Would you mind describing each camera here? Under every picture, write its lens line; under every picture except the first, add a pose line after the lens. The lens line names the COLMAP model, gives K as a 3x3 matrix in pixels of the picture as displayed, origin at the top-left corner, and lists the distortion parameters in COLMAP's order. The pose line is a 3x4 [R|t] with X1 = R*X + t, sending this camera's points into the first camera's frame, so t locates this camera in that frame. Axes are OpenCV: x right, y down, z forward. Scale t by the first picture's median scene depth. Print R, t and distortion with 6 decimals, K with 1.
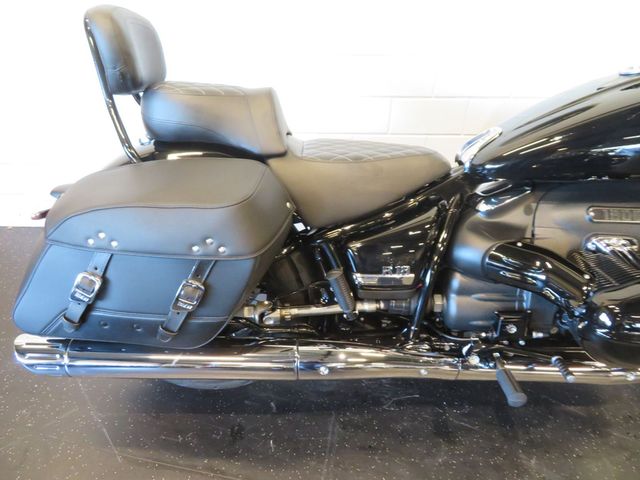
lens RADIAL K [[456.4, 0, 320.0], [0, 456.4, 240.0], [0, 0, 1]] dist [-0.000721, -0.005305]
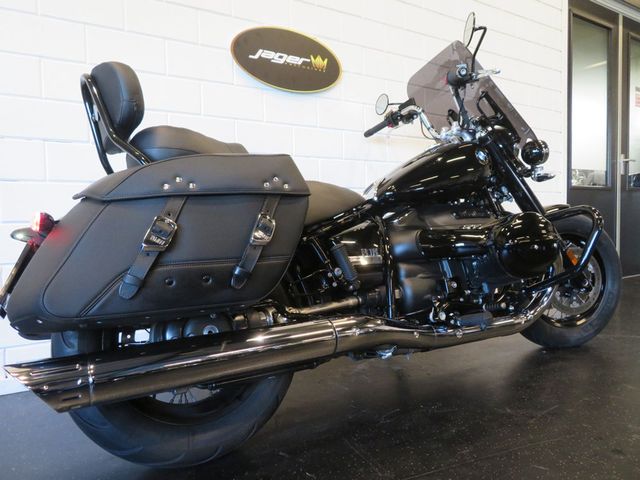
lens RADIAL K [[456.4, 0, 320.0], [0, 456.4, 240.0], [0, 0, 1]] dist [-0.000721, -0.005305]
pose [[0.846675, -0.047116, 0.530020, -0.652018], [0.336747, 0.818676, -0.465157, 0.608103], [-0.411998, 0.572319, 0.709019, 0.140921]]
